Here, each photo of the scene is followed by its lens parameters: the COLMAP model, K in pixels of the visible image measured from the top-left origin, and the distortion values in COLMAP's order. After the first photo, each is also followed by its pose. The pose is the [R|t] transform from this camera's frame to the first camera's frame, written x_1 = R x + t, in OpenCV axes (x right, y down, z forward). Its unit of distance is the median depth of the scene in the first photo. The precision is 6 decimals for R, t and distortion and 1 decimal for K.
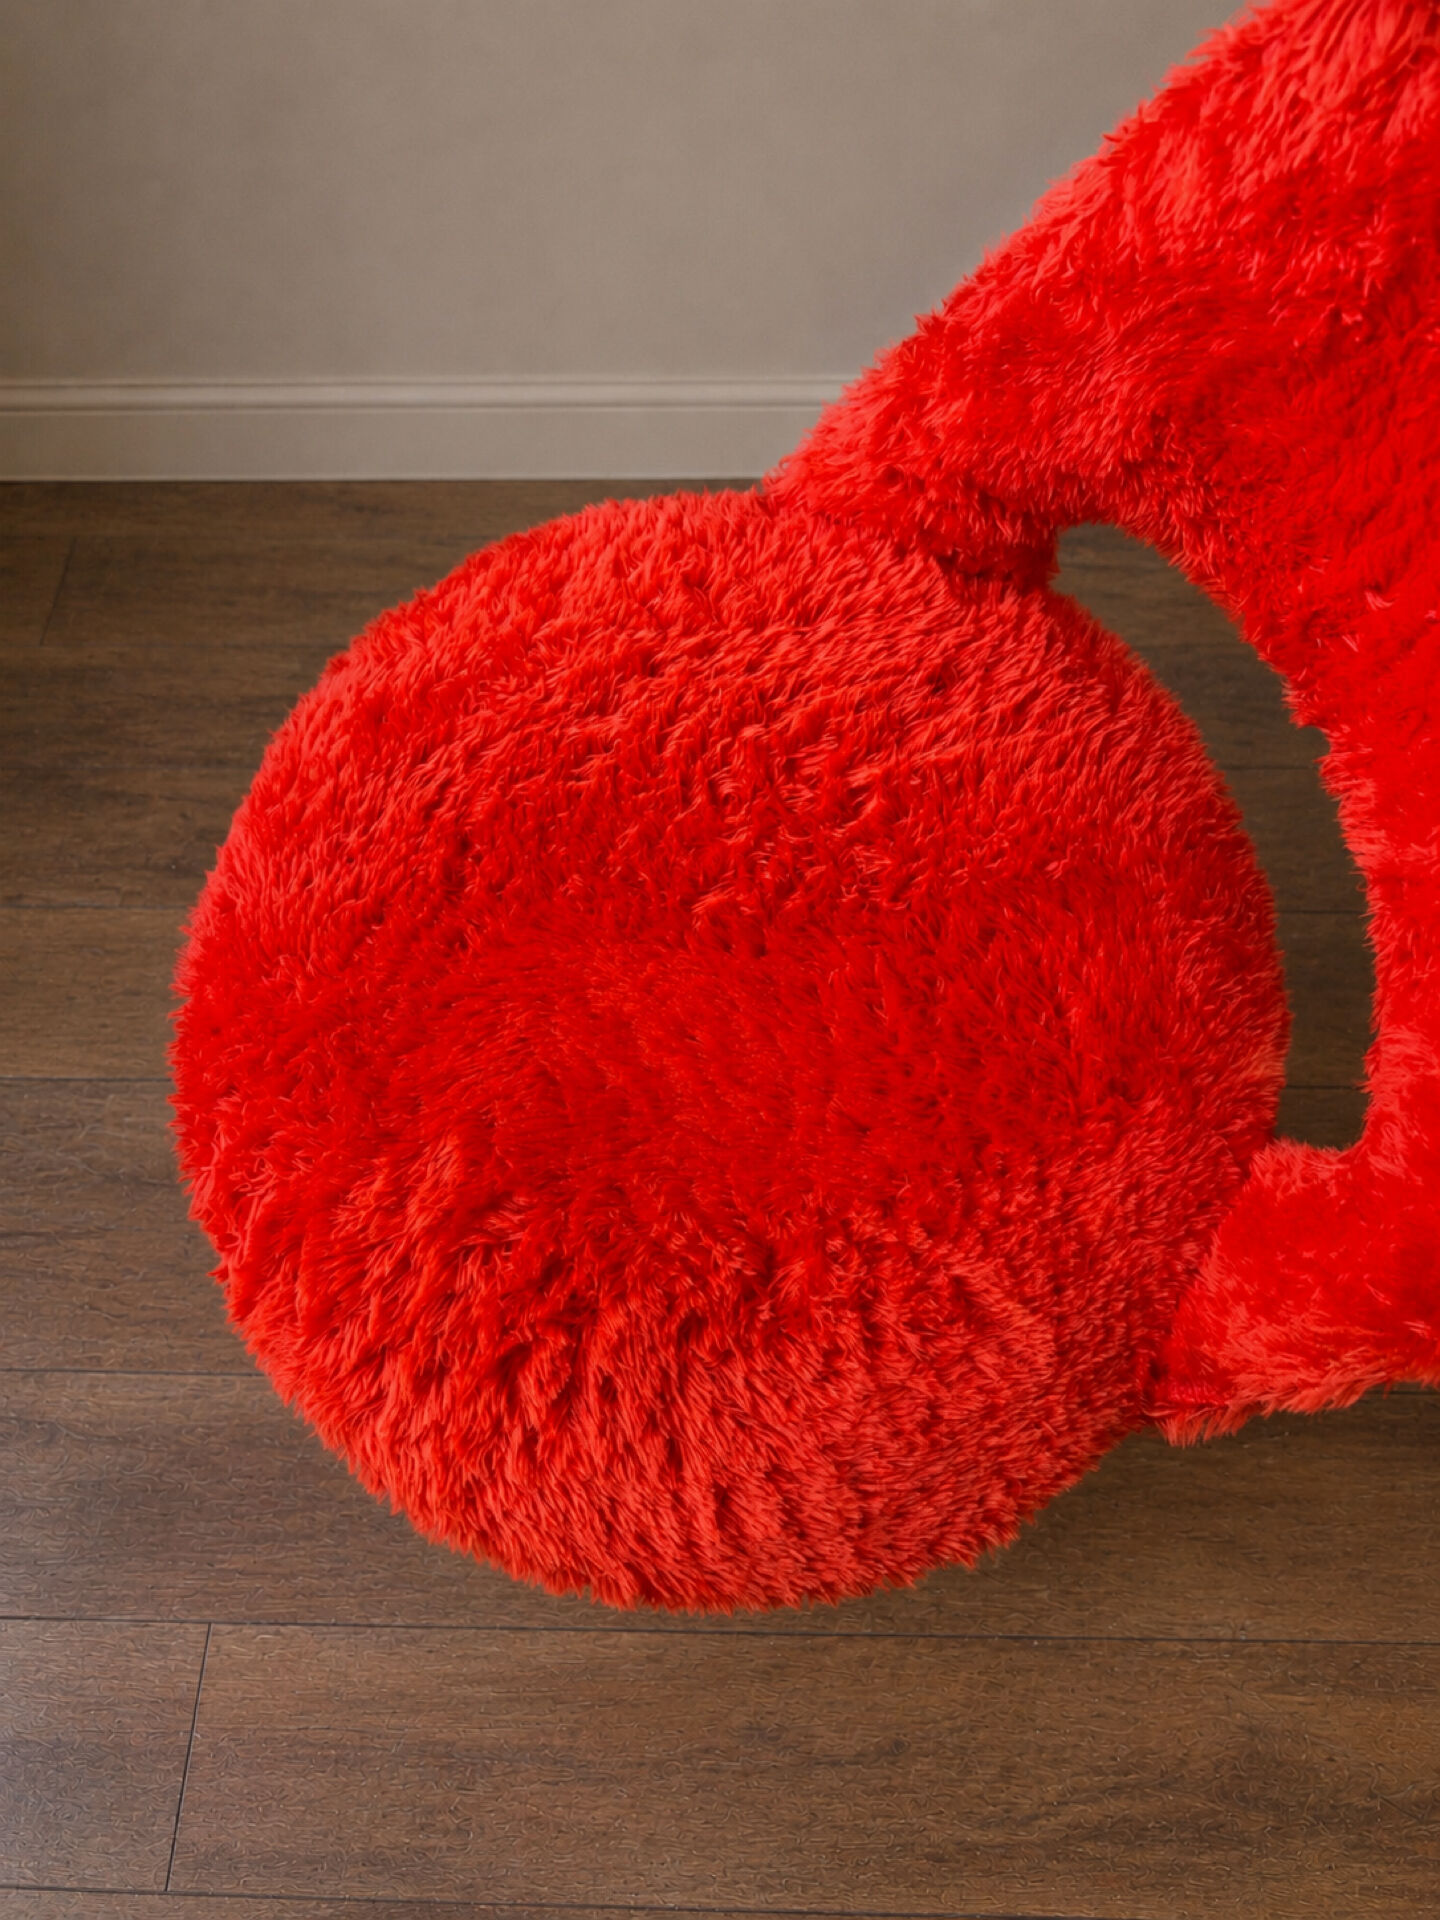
lens RADIAL K [[1520.0, 0, 652.4], [0, 1520.0, 873.8], [0, 0, 1]] dist [0.064813, -0.117623]
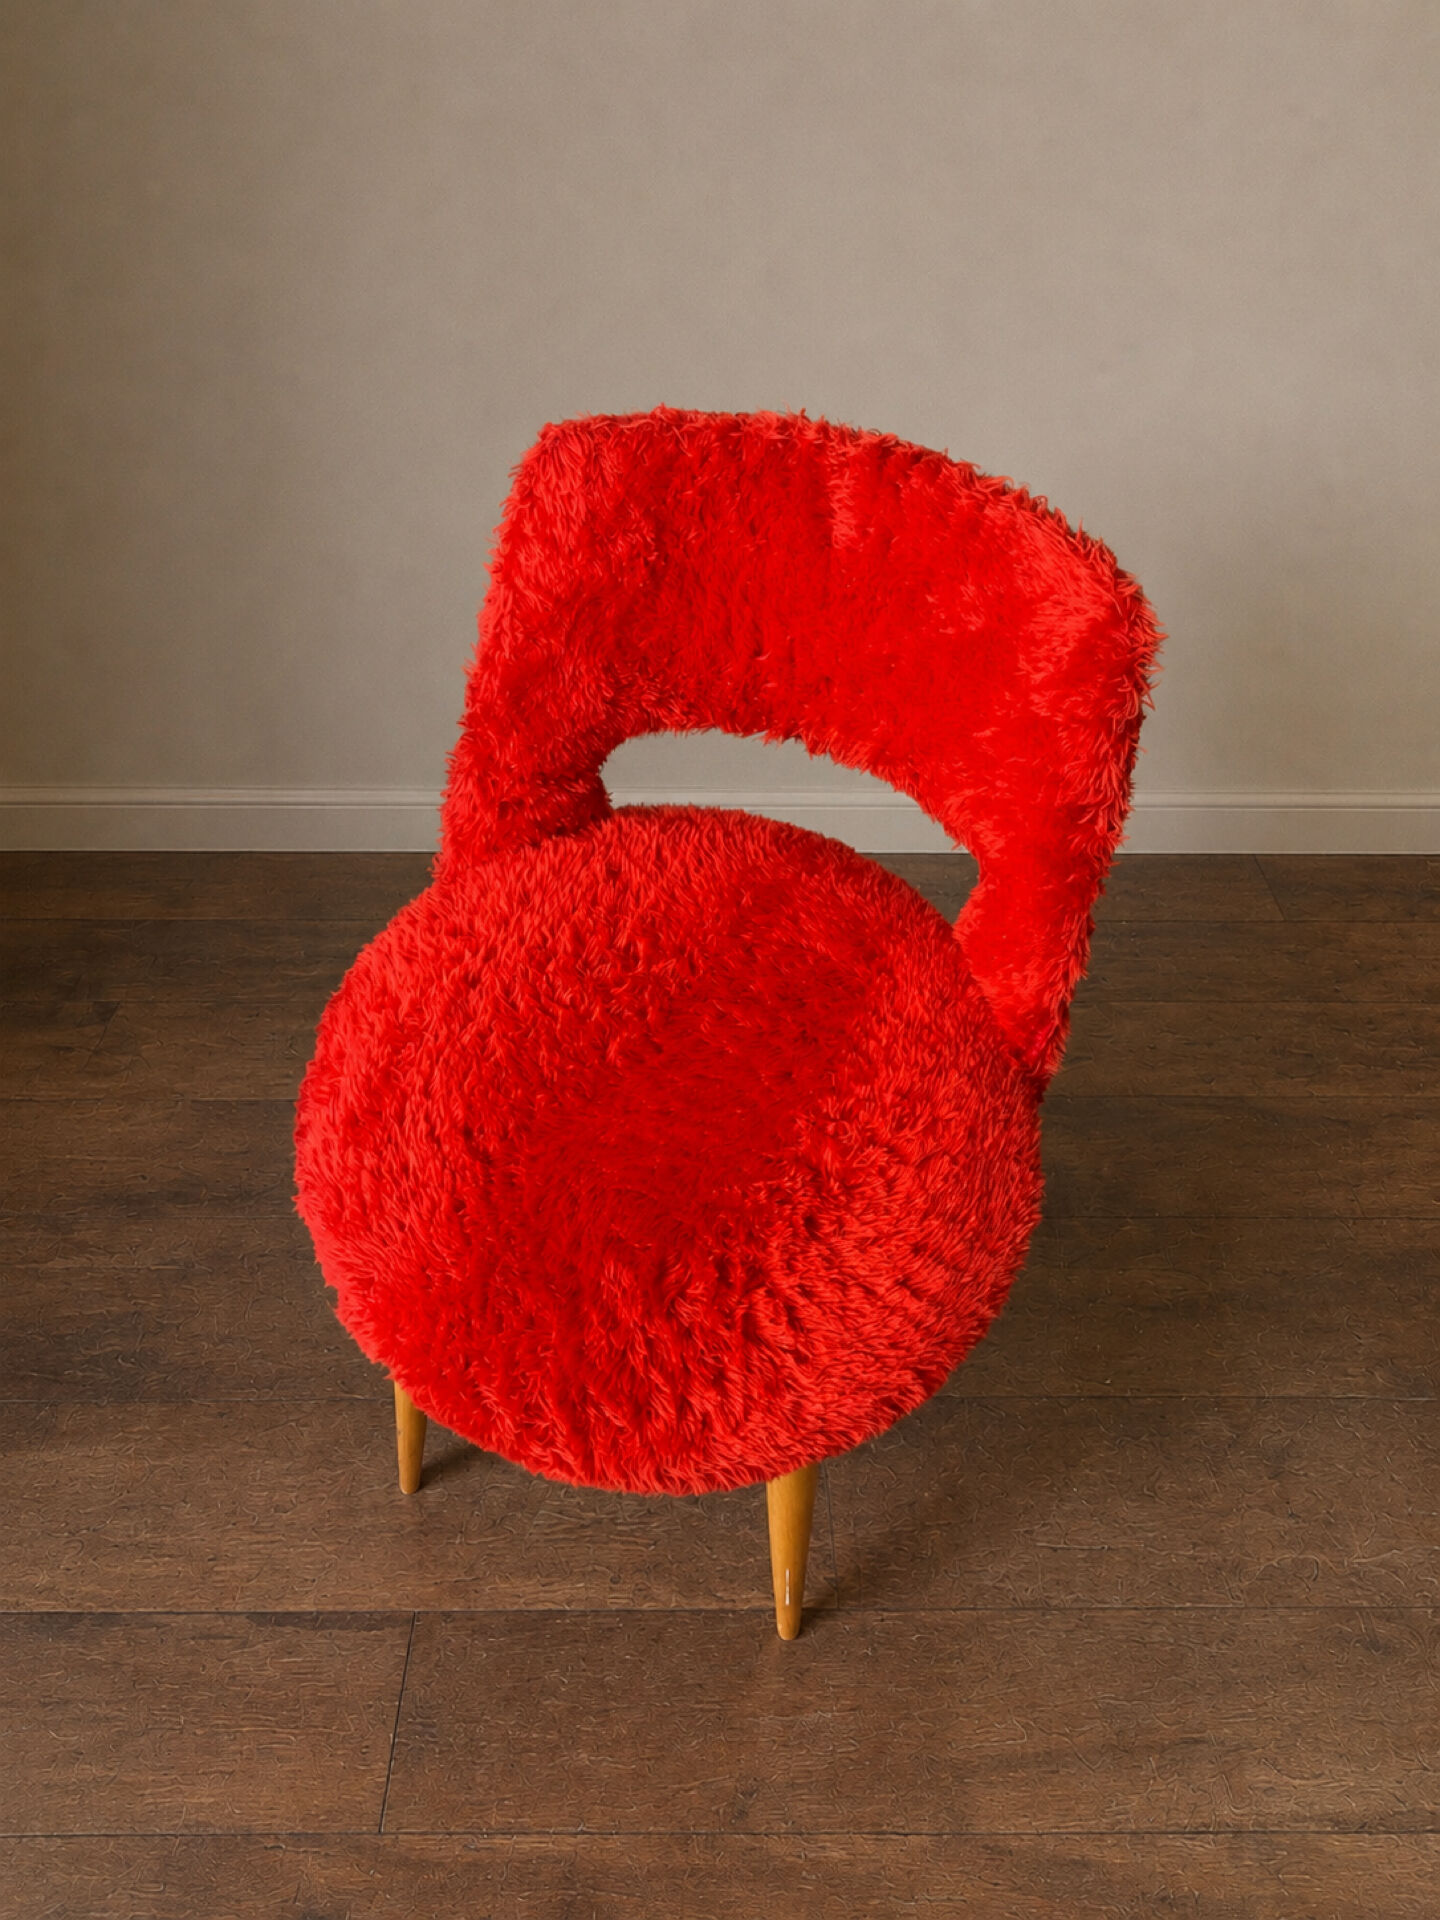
lens RADIAL K [[1520.0, 0, 652.4], [0, 1520.0, 873.8], [0, 0, 1]] dist [0.064813, -0.117623]
pose [[0.686207, -0.589319, 0.426409, -0.476068], [0.712092, 0.663890, -0.228419, 0.274339], [-0.148476, 0.460385, 0.875214, -0.415068]]
